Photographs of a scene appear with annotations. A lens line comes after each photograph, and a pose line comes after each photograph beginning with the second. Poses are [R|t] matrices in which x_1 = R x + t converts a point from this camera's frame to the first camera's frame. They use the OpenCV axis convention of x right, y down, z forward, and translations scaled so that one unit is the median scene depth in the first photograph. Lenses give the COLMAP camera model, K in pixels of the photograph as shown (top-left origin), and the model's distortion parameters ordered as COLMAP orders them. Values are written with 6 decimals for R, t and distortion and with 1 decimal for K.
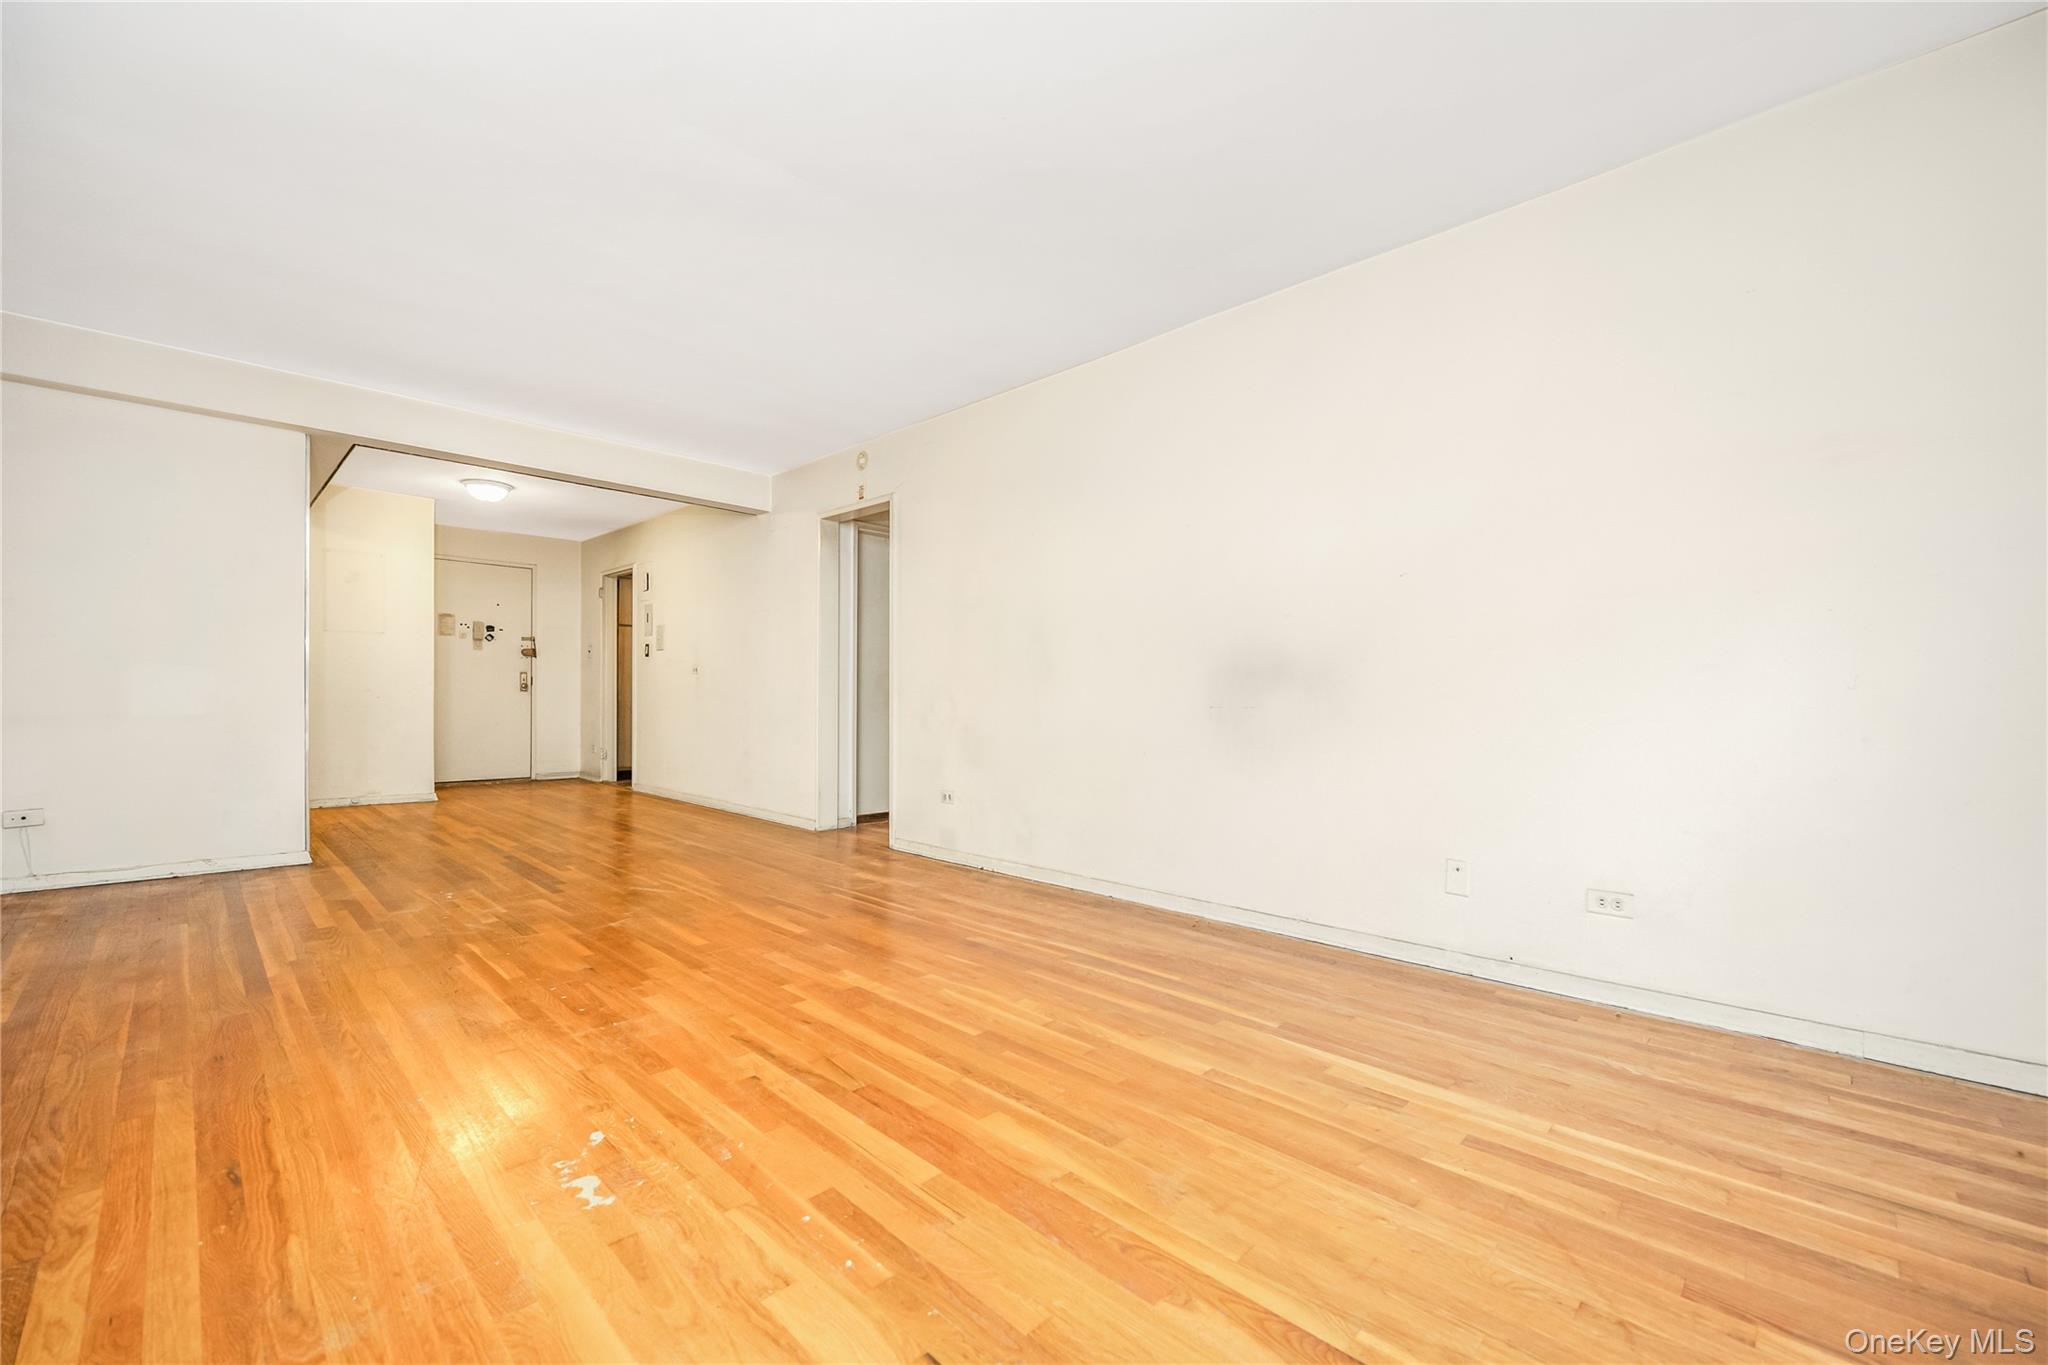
lens RADIAL K [[830.4, 0, 1030.1], [0, 830.4, 691.4], [0, 0, 1]] dist [-0.002879, -0.000633]
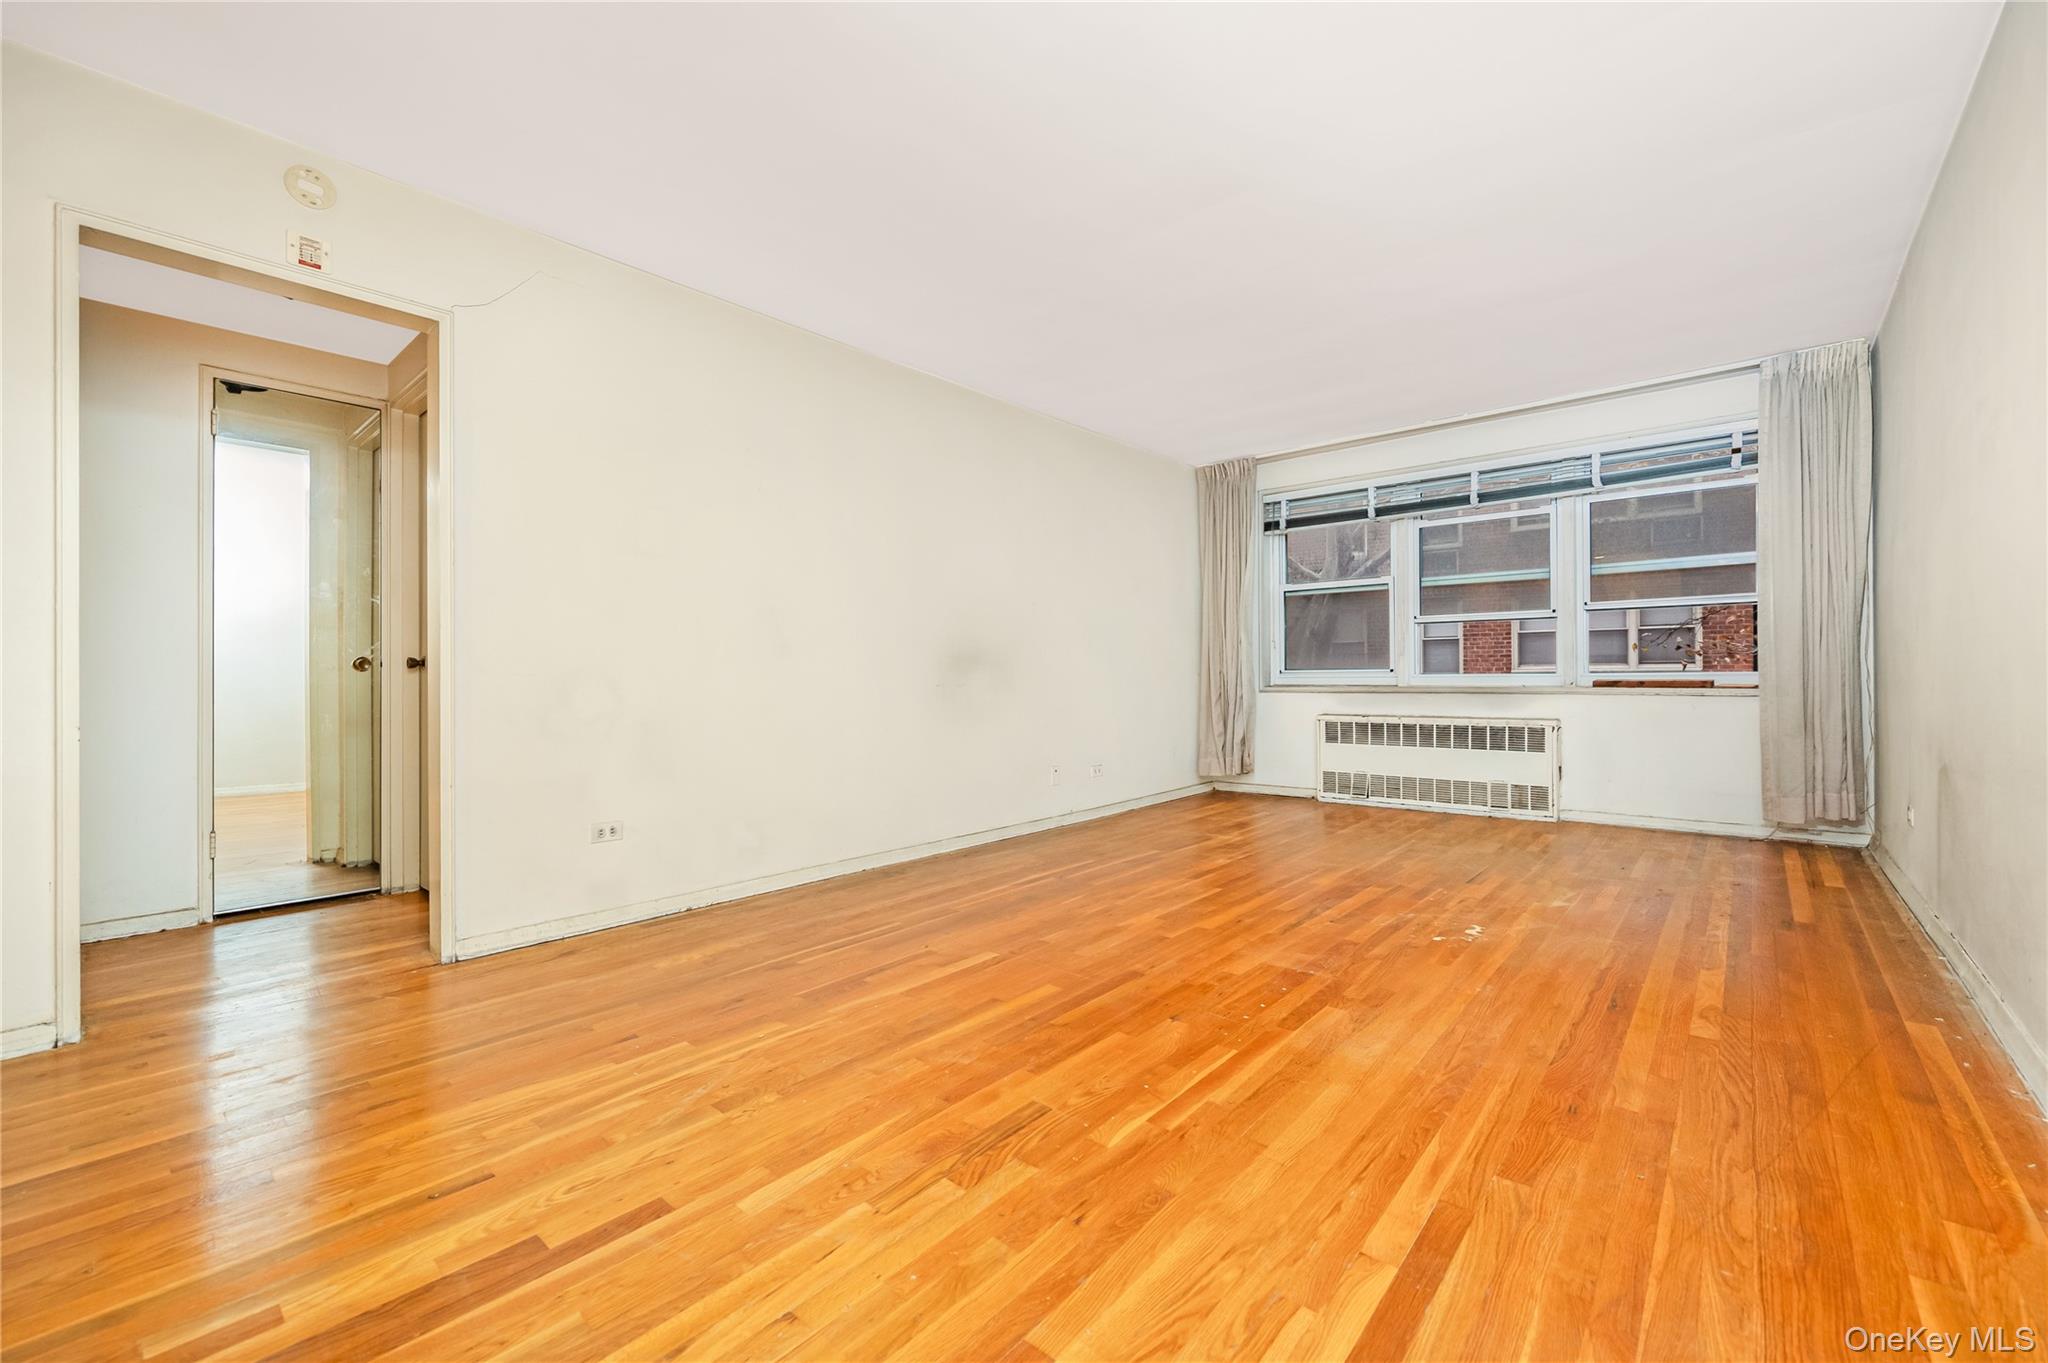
lens RADIAL K [[825.4, 0, 1024.0], [0, 825.4, 681.5], [0, 0, 1]] dist [-0.002650, -0.000044]
pose [[-0.051720, -0.011176, 0.998599, -1.458661], [-0.000898, 0.999938, 0.011144, -0.003737], [-0.998661, -0.000320, -0.051727, 1.308155]]
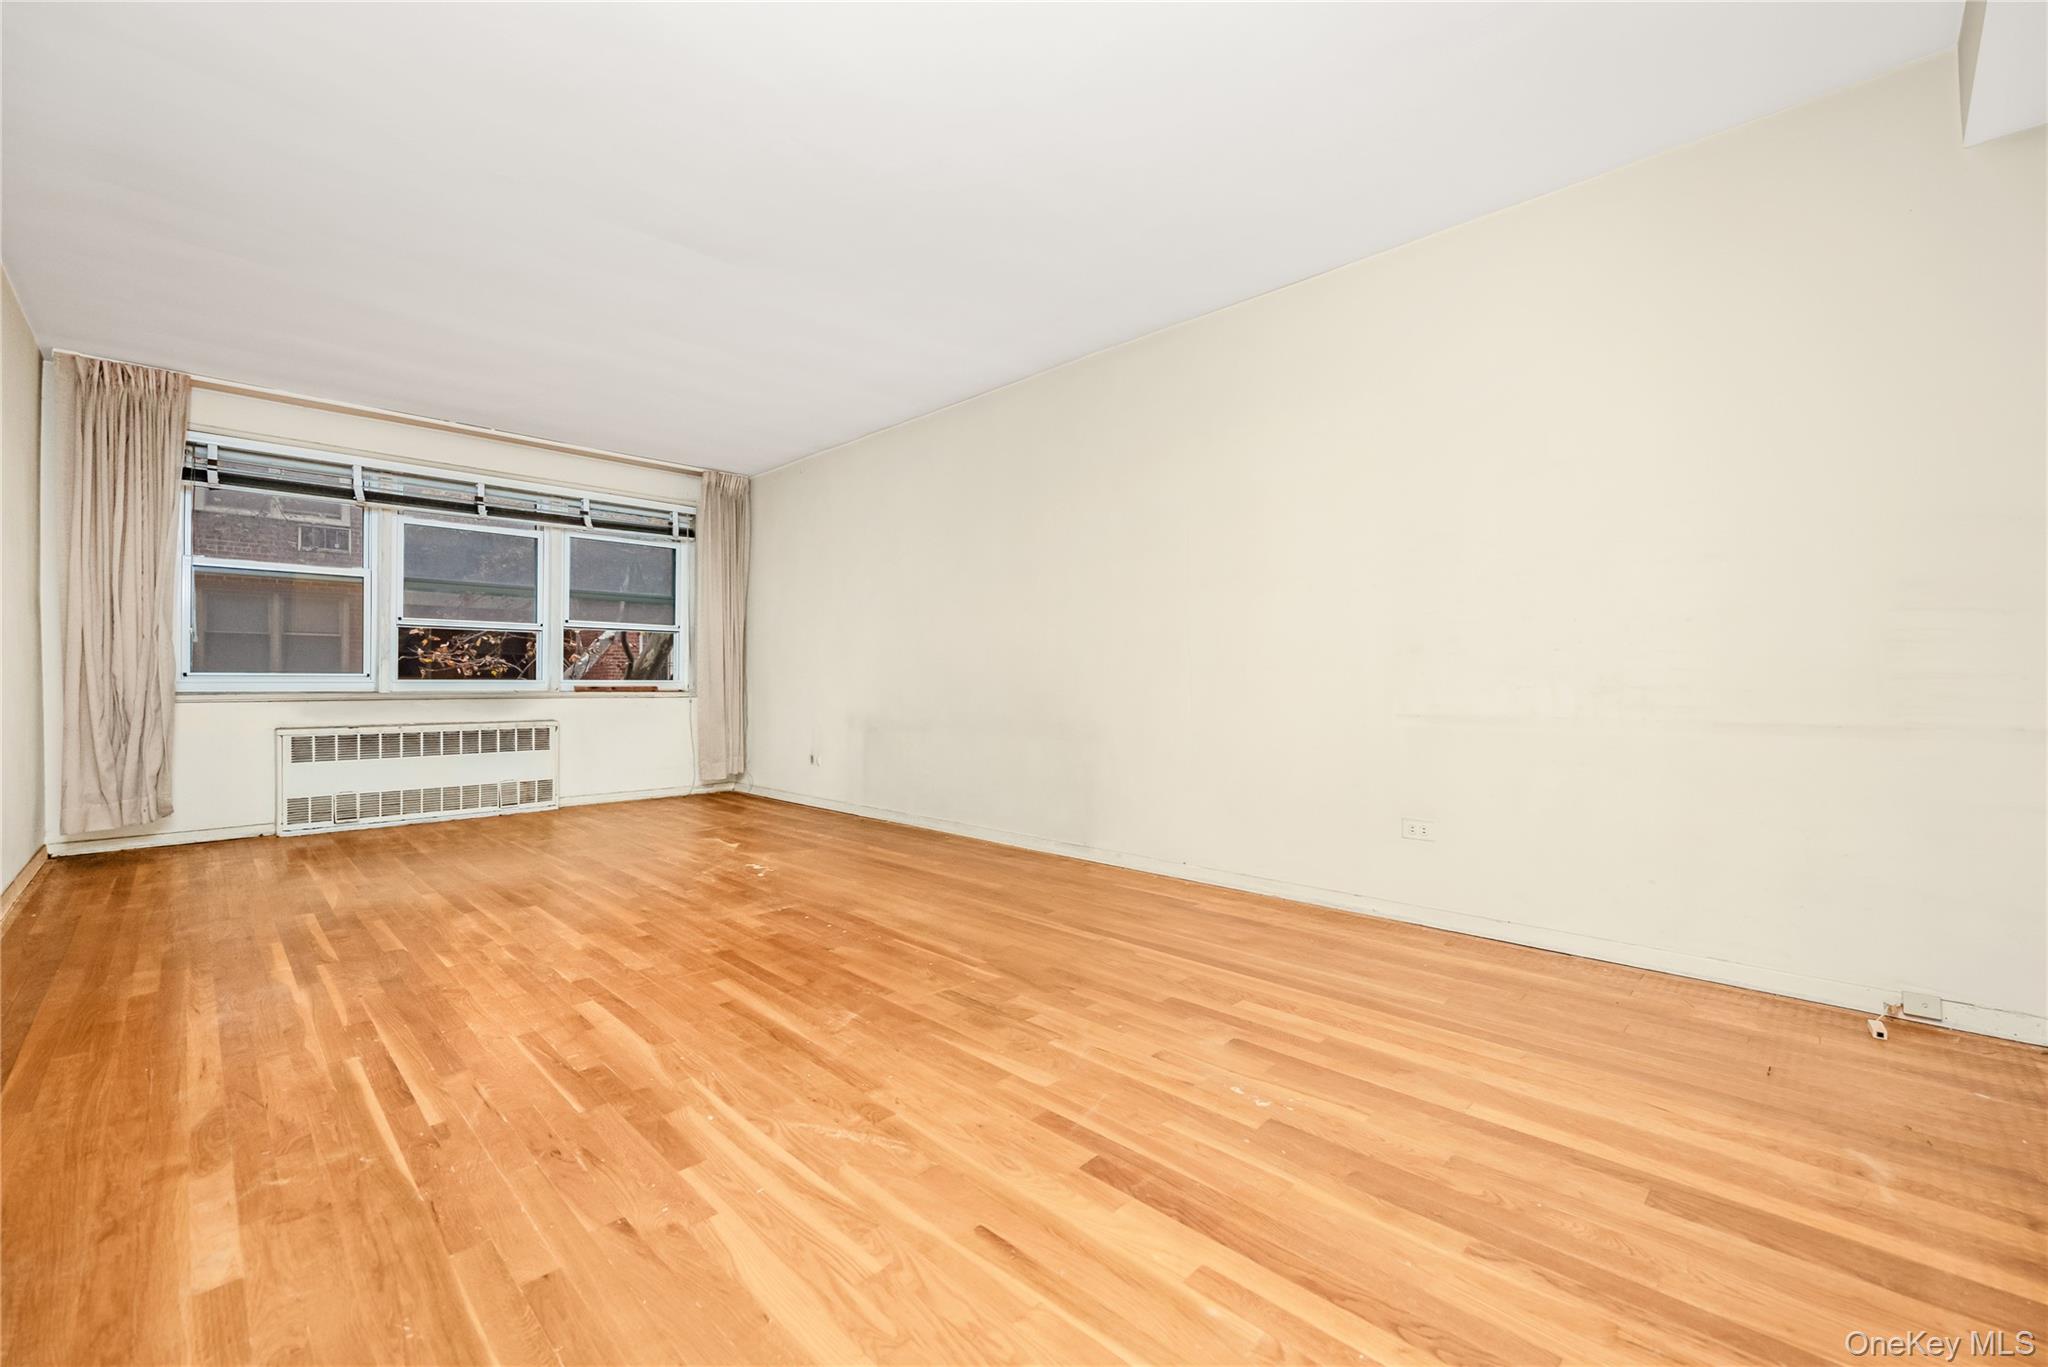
lens RADIAL K [[840.6, 0, 1018.8], [0, 840.6, 672.2], [0, 0, 1]] dist [-0.001593, 0.000150]
pose [[-0.999869, -0.006883, 0.014635, -0.856149], [-0.007182, 0.999764, -0.020495, 0.014924], [-0.014490, -0.020597, -0.999683, 2.245213]]
